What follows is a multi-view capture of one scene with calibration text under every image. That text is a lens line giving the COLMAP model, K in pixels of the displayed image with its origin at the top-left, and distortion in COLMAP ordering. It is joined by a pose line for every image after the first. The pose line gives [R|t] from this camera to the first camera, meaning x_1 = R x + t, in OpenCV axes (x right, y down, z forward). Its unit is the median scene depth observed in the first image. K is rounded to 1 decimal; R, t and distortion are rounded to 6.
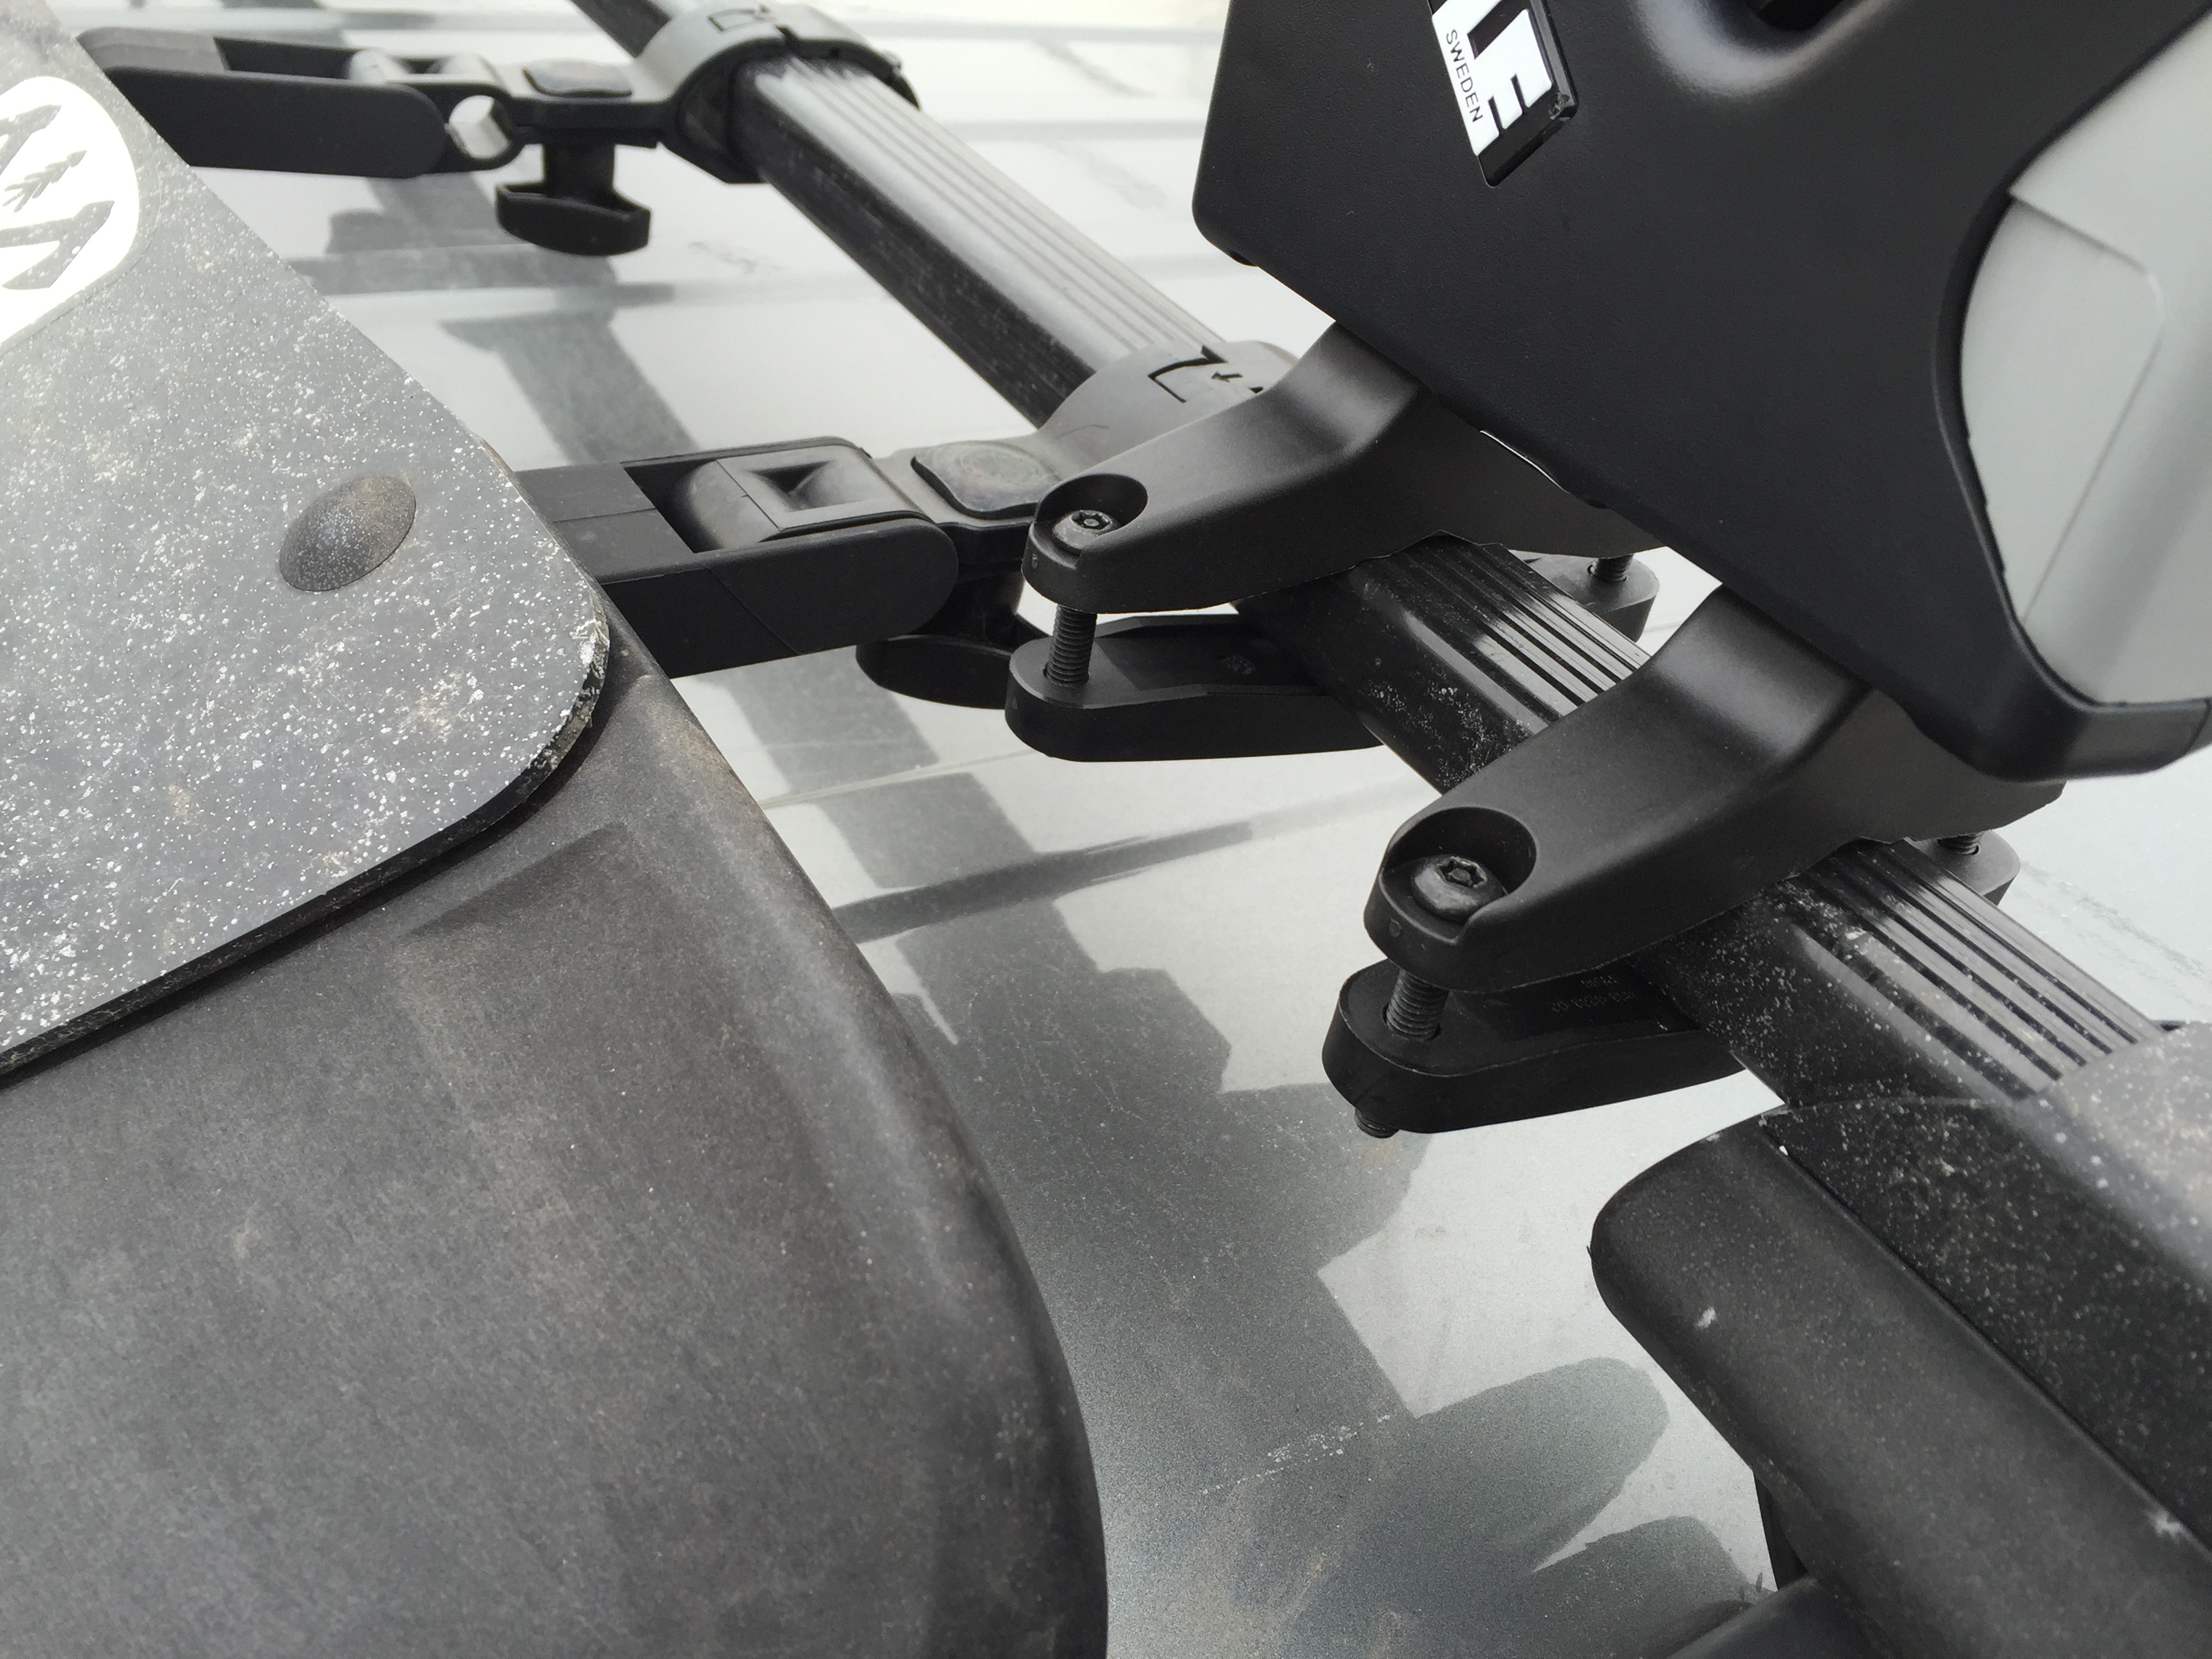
lens RADIAL K [[1980.8, 0, 1107.9], [0, 1980.8, 834.1], [0, 0, 1]] dist [0.089940, -0.162246]
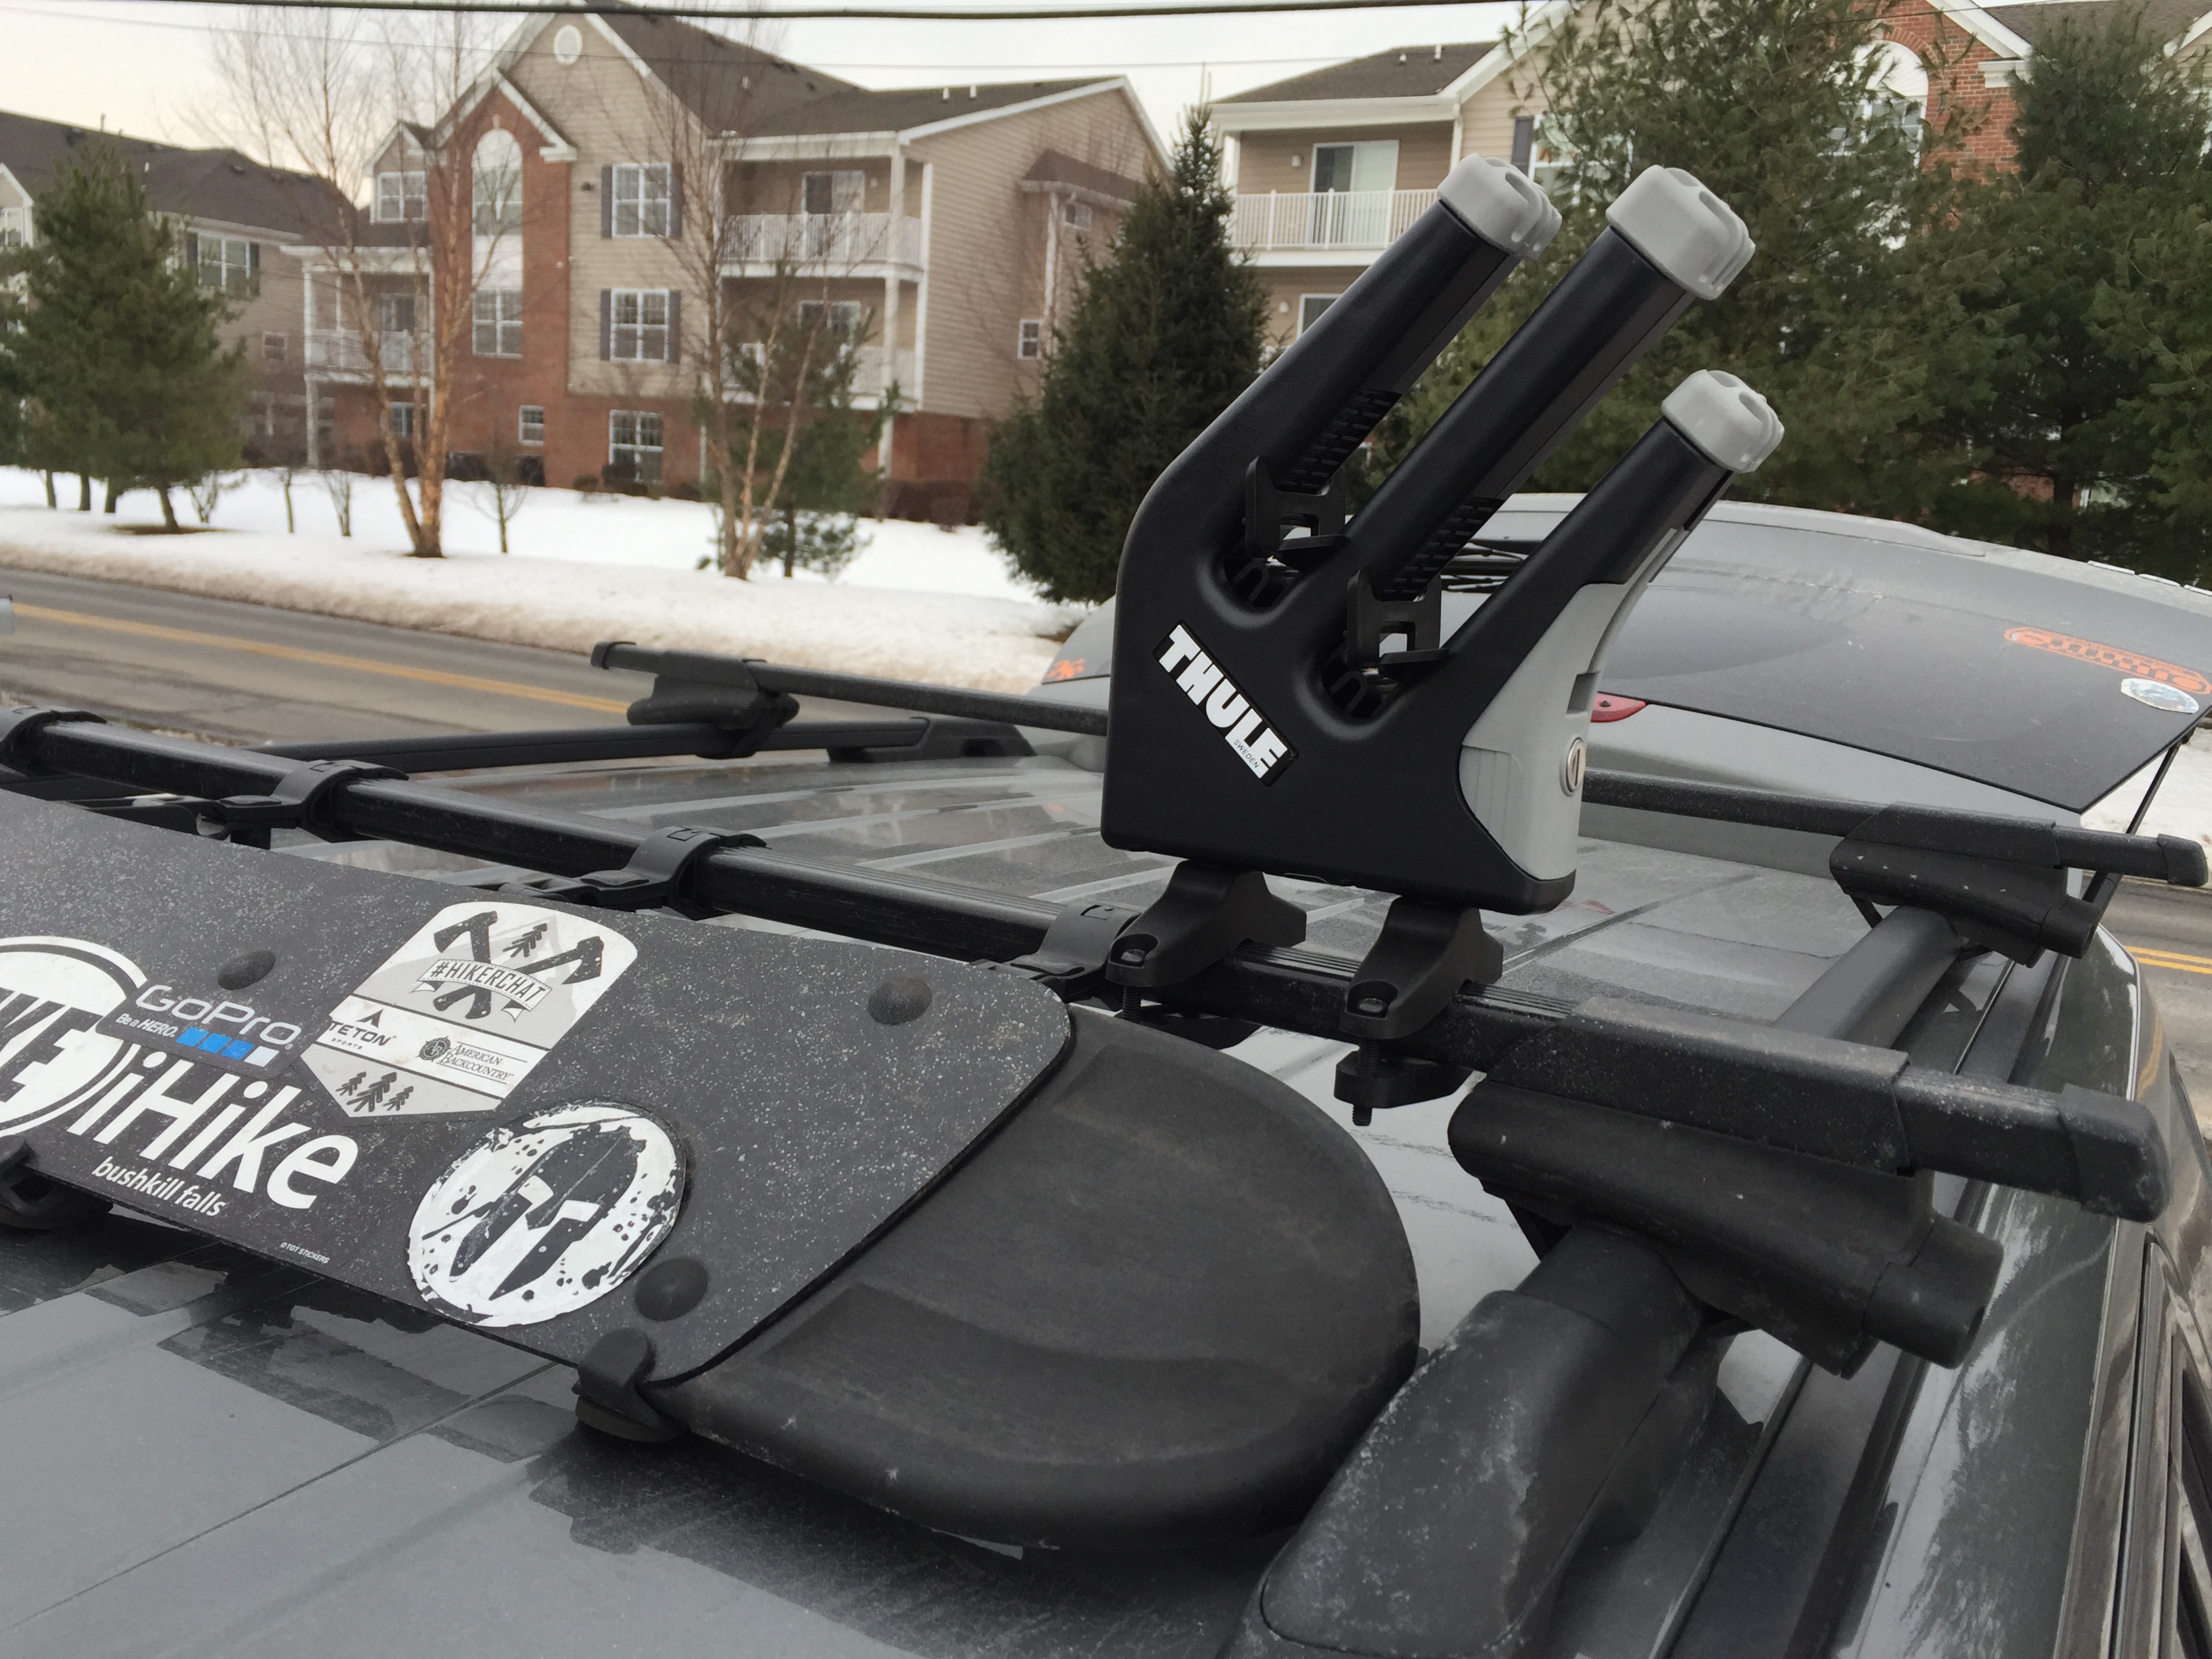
lens RADIAL K [[1980.8, 0, 1101.9], [0, 1980.8, 829.2], [0, 0, 1]] dist [0.089940, -0.162246]
pose [[0.877209, -0.173663, 0.447601, -1.255248], [0.330987, 0.894080, -0.301777, 0.479239], [-0.347783, 0.412871, 0.841774, -1.204259]]
